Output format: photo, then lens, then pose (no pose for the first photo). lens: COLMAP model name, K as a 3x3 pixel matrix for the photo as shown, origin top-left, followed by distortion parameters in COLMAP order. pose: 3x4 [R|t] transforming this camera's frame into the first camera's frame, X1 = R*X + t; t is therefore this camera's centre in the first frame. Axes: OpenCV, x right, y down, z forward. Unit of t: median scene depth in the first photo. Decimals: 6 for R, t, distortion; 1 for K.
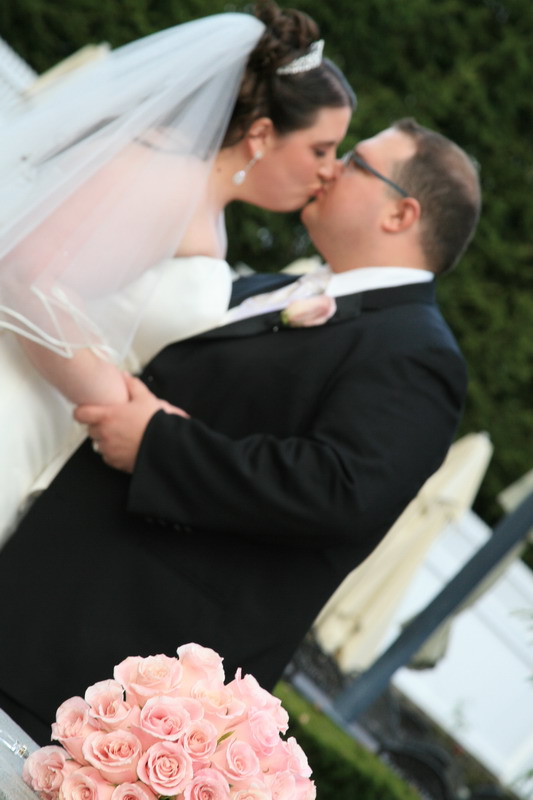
lens RADIAL K [[3833.0, 0, 267.7], [0, 3833.0, 400.3], [0, 0, 1]] dist [-0.634555, 0.000000]
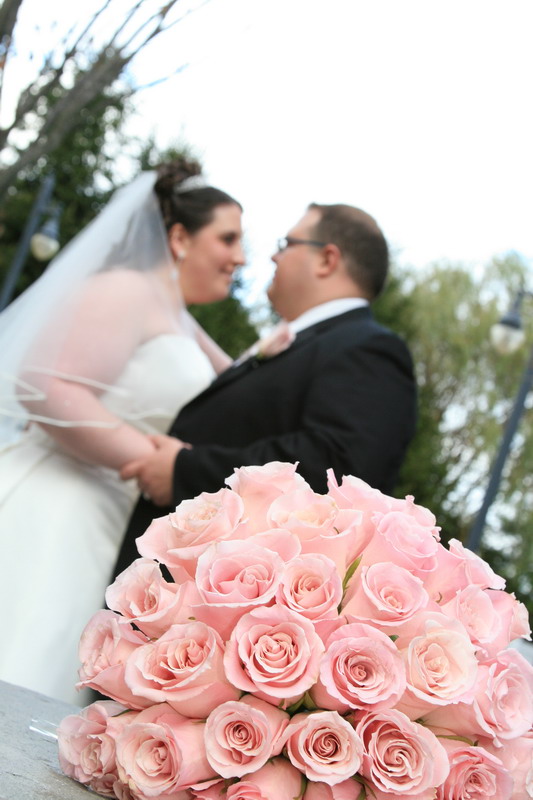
lens RADIAL K [[1511.1, 0, 268.0], [0, 1511.1, 400.0], [0, 0, 1]] dist [-0.249104, 0.000000]
pose [[0.920805, -0.389229, 0.024869, -0.018510], [0.387680, 0.906435, -0.167569, 0.098838], [0.042681, 0.163939, 0.985547, 0.773970]]
